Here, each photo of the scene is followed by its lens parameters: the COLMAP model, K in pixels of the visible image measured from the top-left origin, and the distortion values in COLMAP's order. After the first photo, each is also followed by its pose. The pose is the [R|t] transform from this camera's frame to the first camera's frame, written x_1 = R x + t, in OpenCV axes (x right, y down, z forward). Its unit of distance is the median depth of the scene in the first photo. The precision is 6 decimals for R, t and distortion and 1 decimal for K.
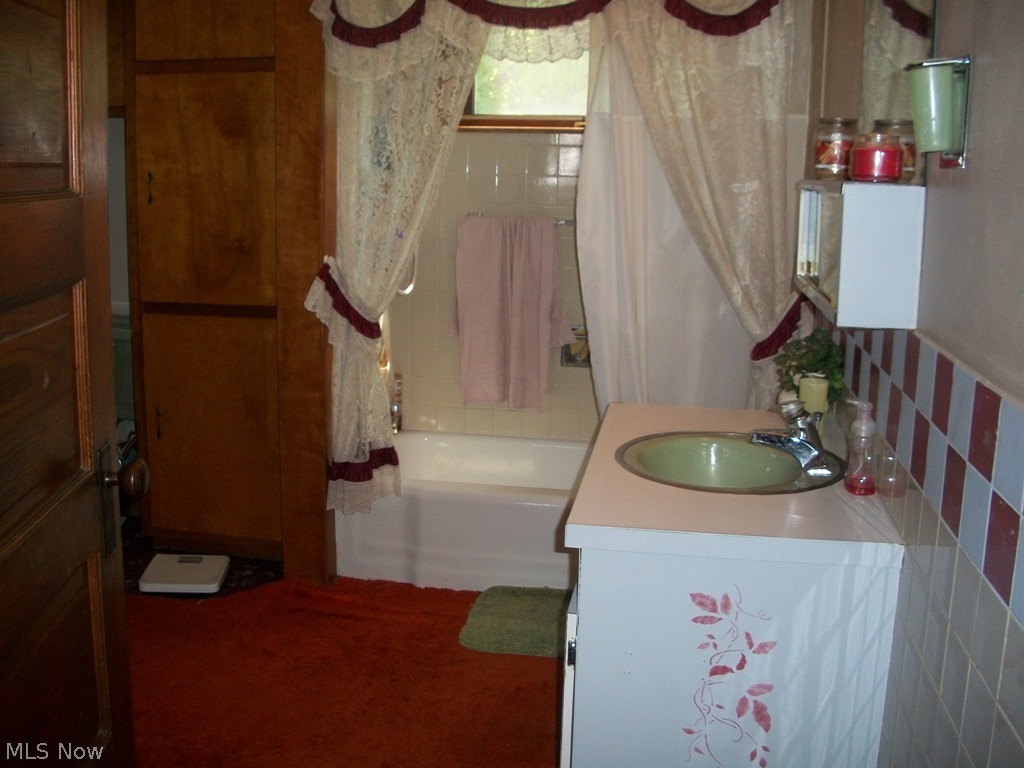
lens RADIAL K [[1052.2, 0, 512.0], [0, 1052.2, 384.0], [0, 0, 1]] dist [-0.224170, 0.223059]
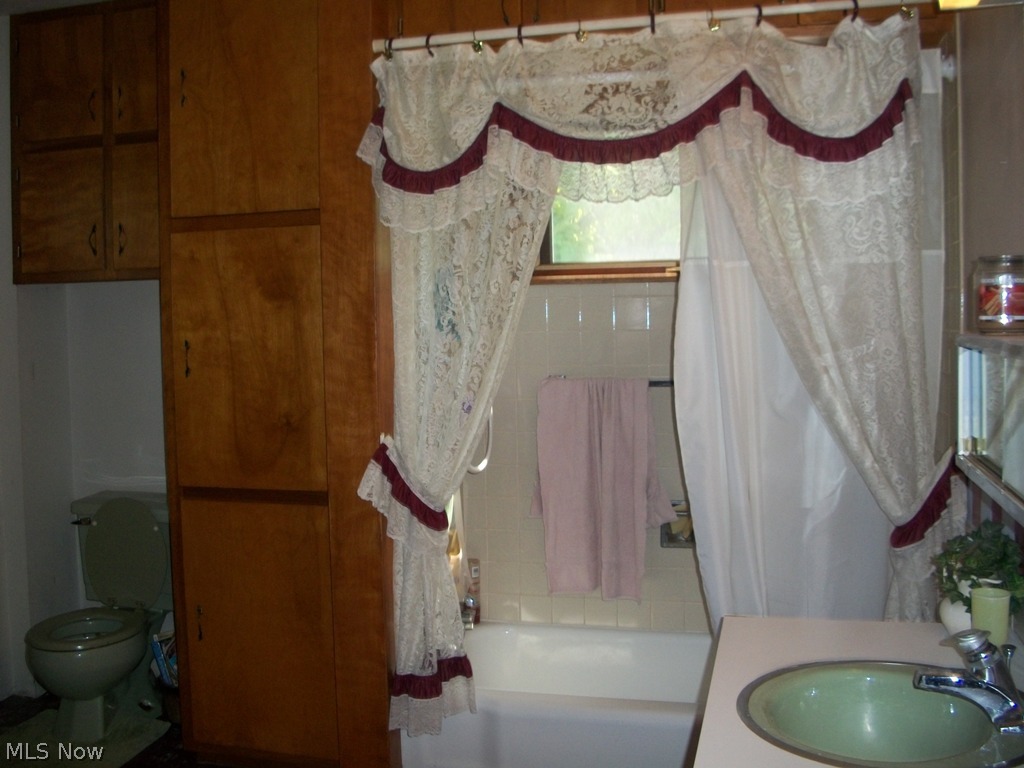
lens RADIAL K [[1052.2, 0, 512.0], [0, 1052.2, 384.0], [0, 0, 1]] dist [-0.224170, 0.223059]
pose [[0.995643, -0.032870, -0.087264, 0.004938], [0.021240, 0.991155, -0.131000, -0.049388], [0.090798, 0.128575, 0.987534, 0.150422]]
